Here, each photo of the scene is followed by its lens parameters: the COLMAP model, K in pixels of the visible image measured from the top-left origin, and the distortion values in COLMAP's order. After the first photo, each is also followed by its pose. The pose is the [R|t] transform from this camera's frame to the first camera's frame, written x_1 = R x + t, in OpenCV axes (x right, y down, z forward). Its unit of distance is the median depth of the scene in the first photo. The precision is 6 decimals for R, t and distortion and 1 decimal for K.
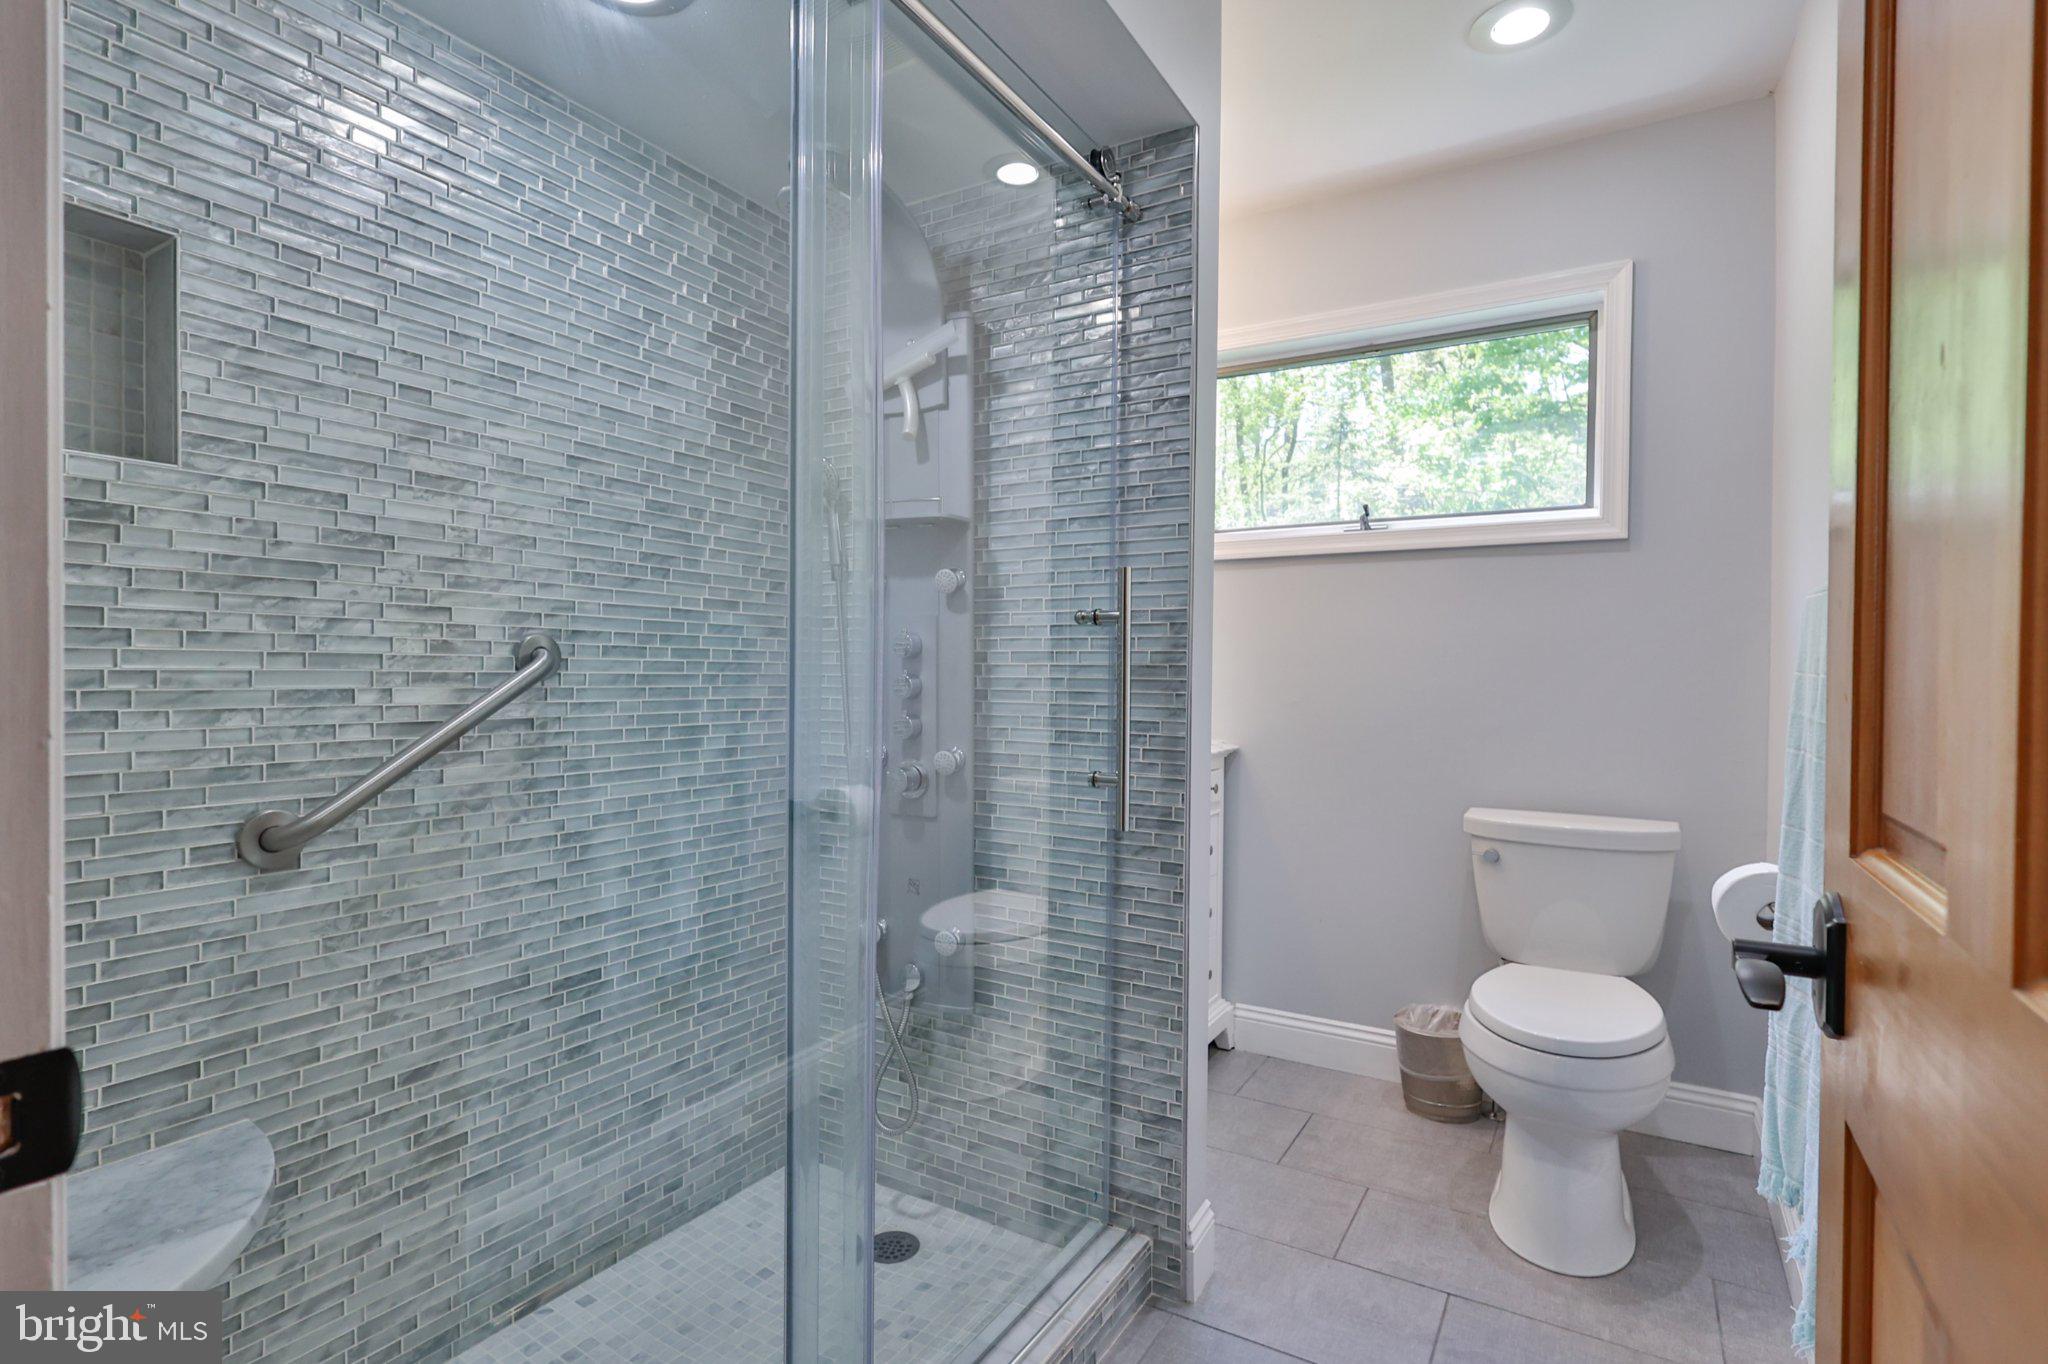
lens RADIAL K [[1021.5, 0, 1024.0], [0, 1021.5, 682.0], [0, 0, 1]] dist [0.000319, -0.000524]
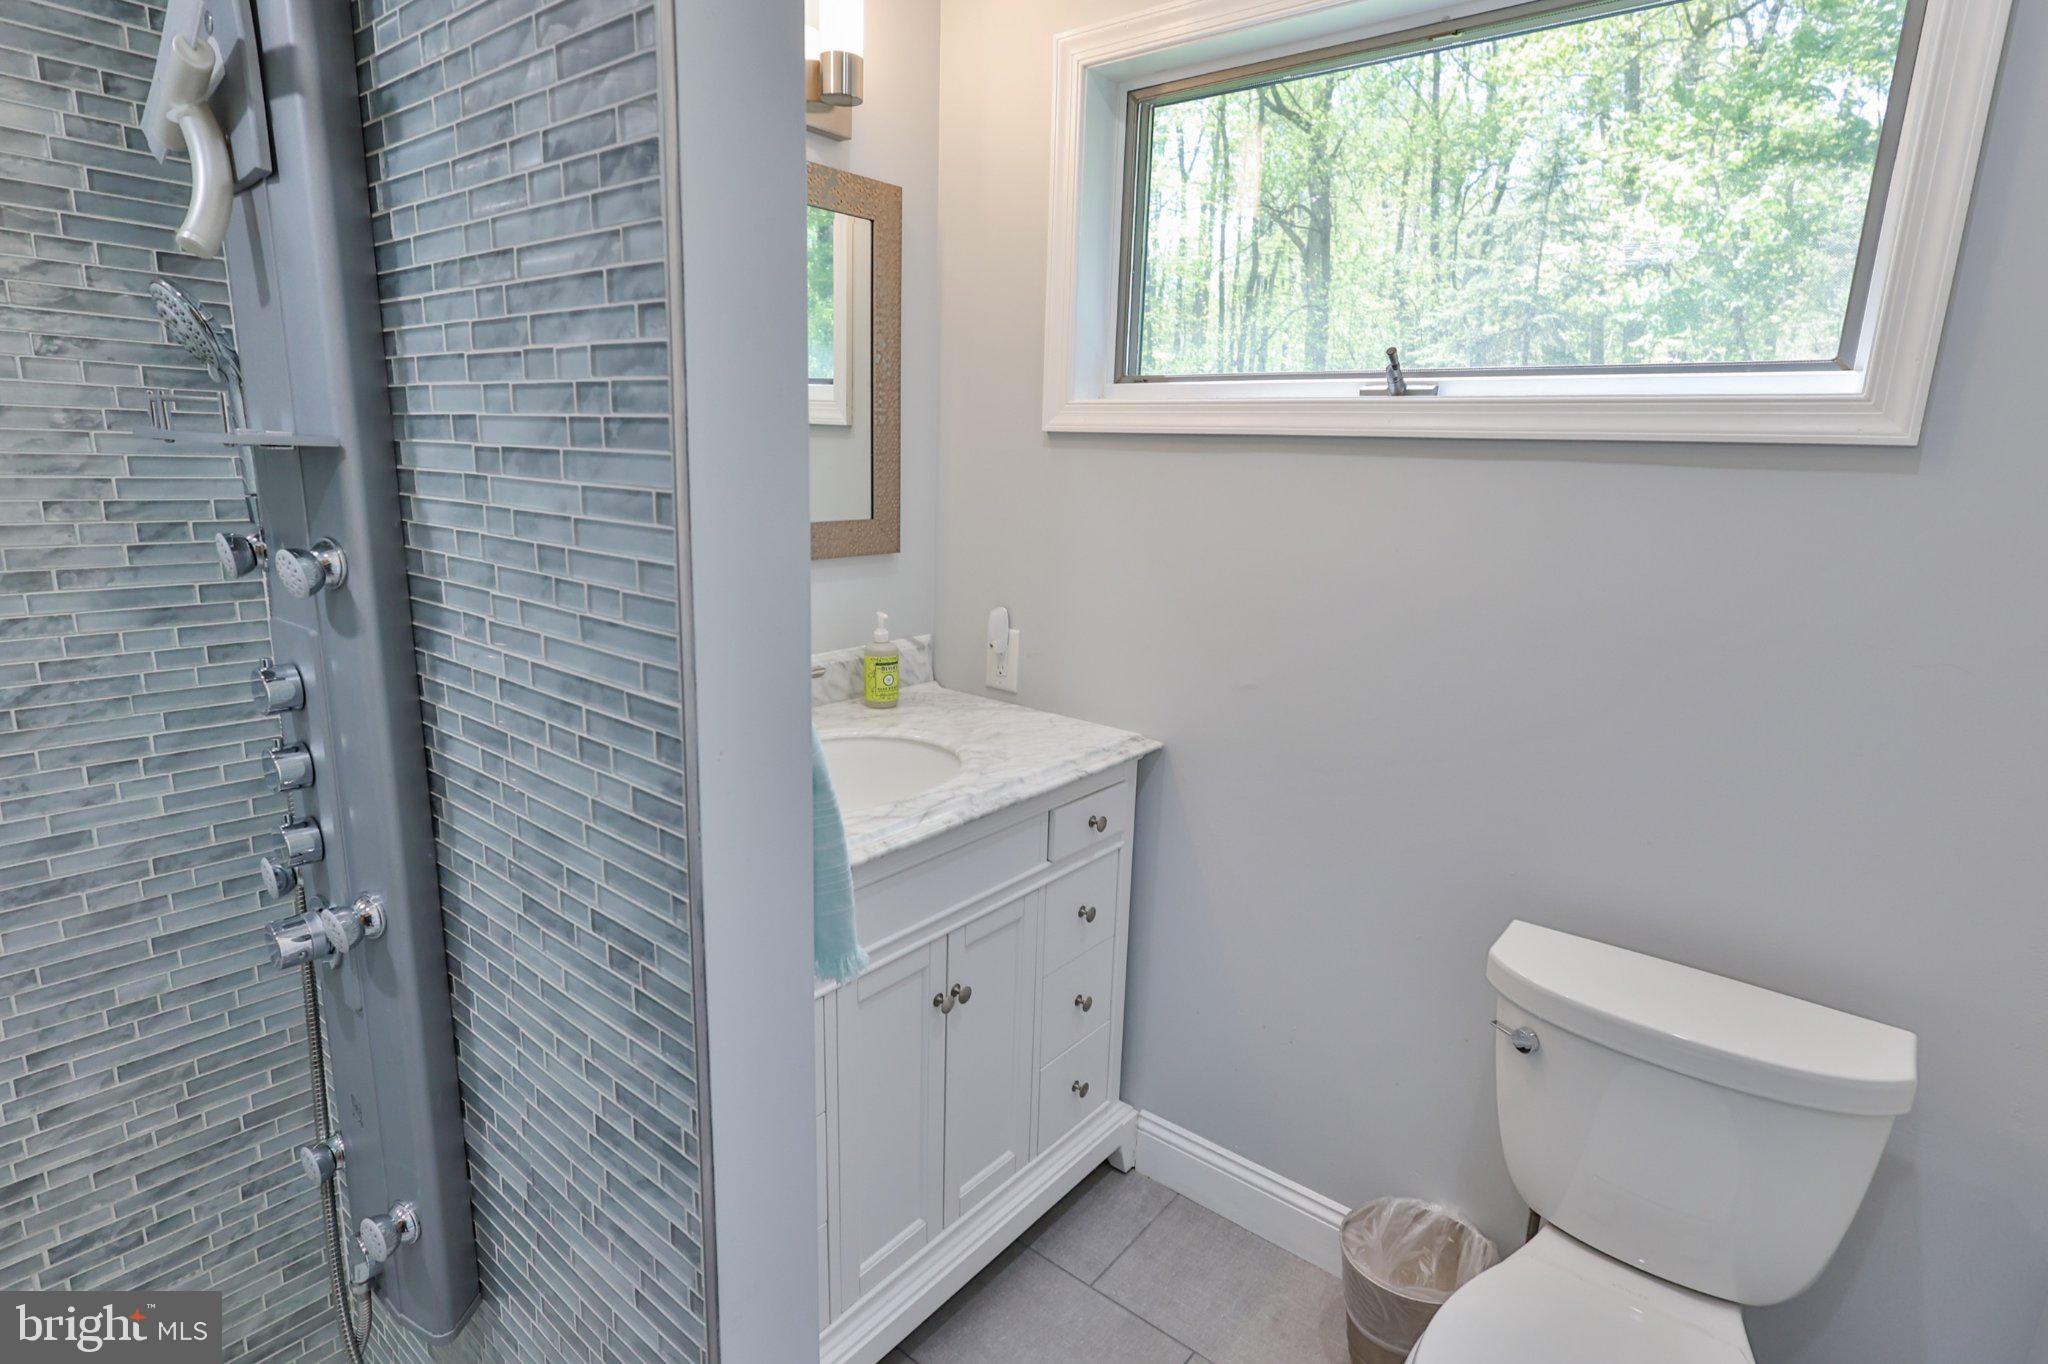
lens RADIAL K [[1056.6, 0, 1024.0], [0, 1056.6, 682.0], [0, 0, 1]] dist [-0.000101, -0.000319]
pose [[0.989212, 0.053288, -0.136455, 0.226264], [-0.024469, 0.978510, 0.204742, -0.109987], [0.144433, -0.199194, 0.969258, 0.395386]]
